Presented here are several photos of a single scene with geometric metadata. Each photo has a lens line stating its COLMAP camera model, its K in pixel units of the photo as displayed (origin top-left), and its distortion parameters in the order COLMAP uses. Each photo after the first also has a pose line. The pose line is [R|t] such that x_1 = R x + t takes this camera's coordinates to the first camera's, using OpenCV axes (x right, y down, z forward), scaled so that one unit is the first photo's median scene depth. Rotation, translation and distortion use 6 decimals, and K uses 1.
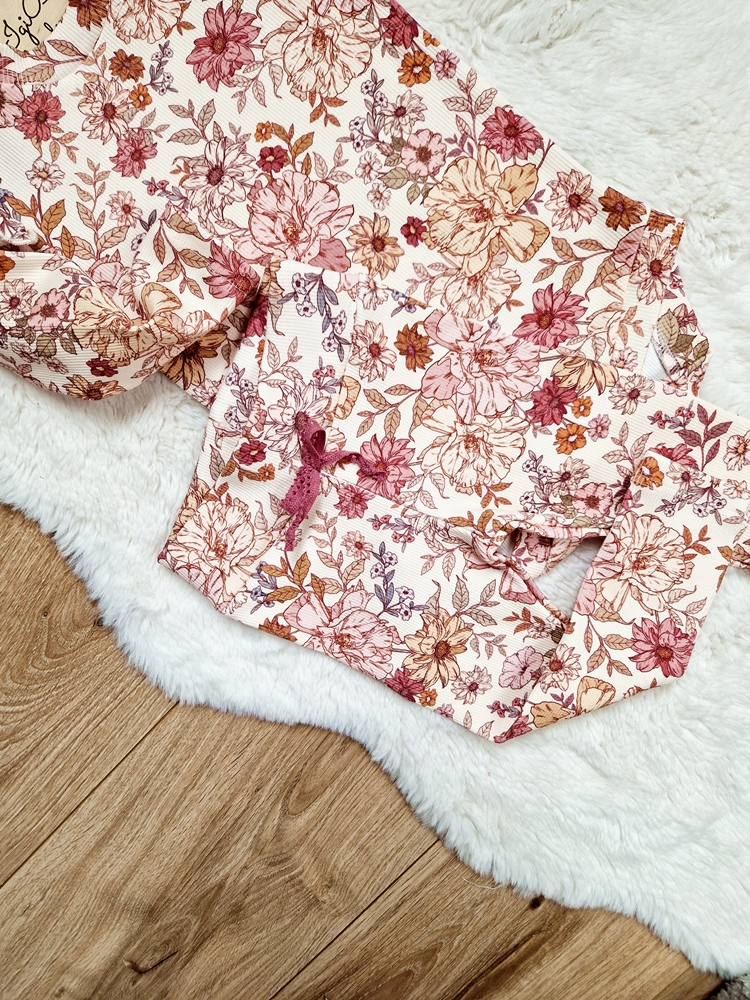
lens RADIAL K [[683.9, 0, 369.1], [0, 683.9, 504.7], [0, 0, 1]] dist [0.054762, -0.062169]
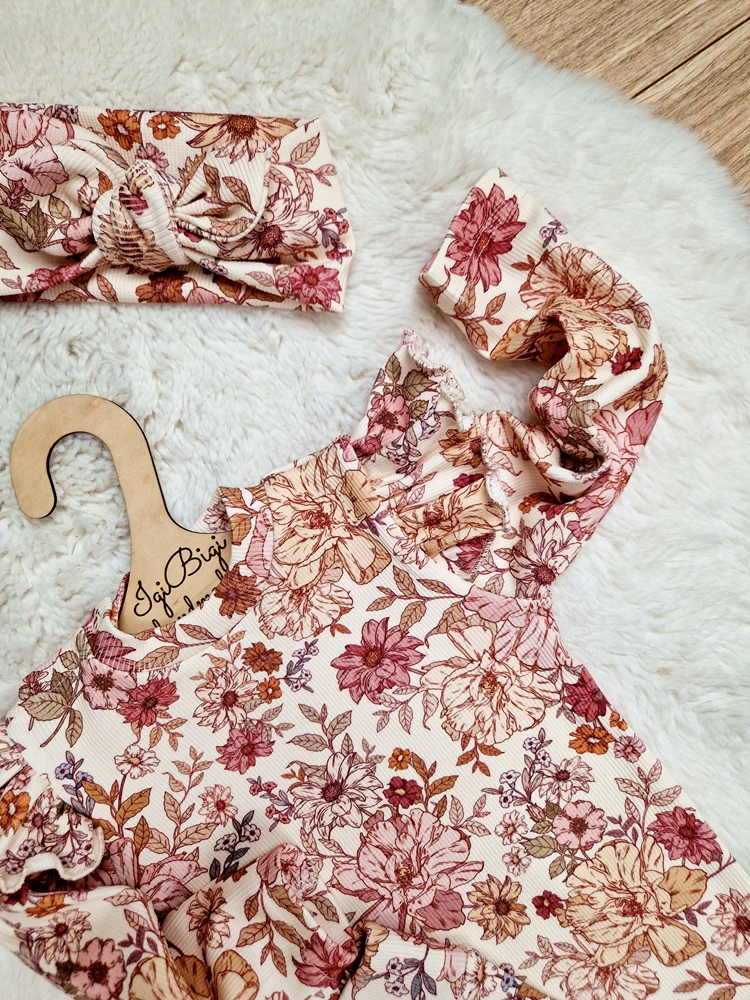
lens RADIAL K [[683.9, 0, 369.1], [0, 683.9, 504.7], [0, 0, 1]] dist [0.054762, -0.062169]
pose [[0.974051, 0.226192, -0.007814, -0.251808], [-0.226188, 0.971665, -0.068604, -0.770545], [-0.007925, 0.068591, 0.997613, 0.133000]]
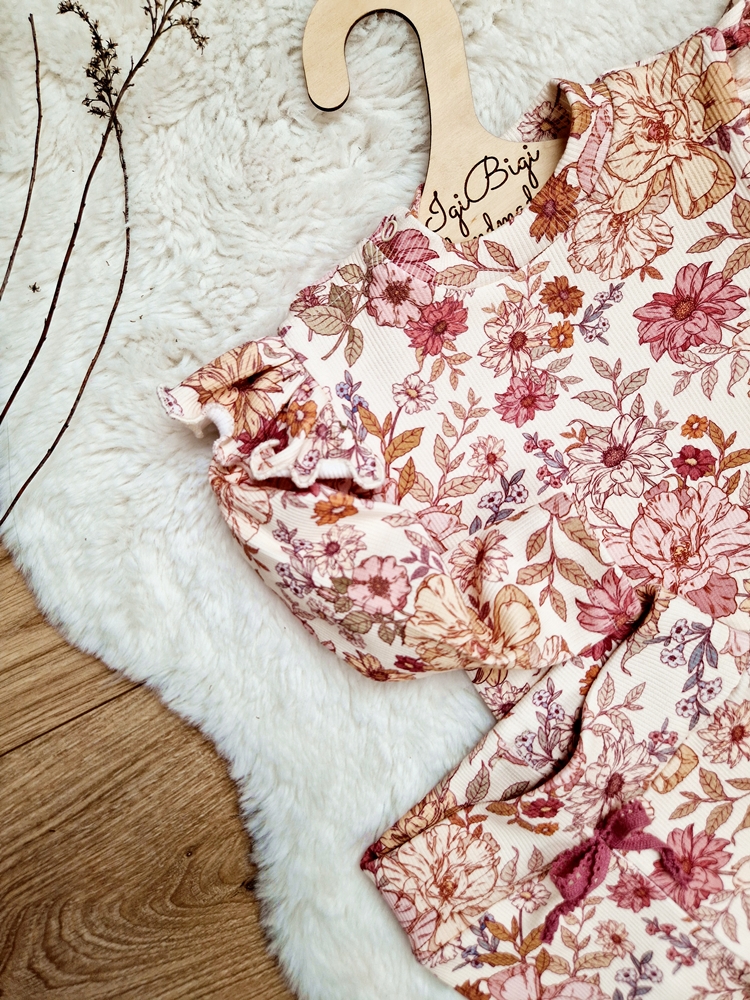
lens RADIAL K [[680.6, 0, 369.6], [0, 680.6, 487.2], [0, 0, 1]] dist [0.057569, -0.061584]
pose [[0.946338, 0.322926, 0.012773, -0.482529], [-0.322806, 0.946406, -0.010573, -0.346181], [-0.015502, 0.005883, 0.999863, 0.231947]]
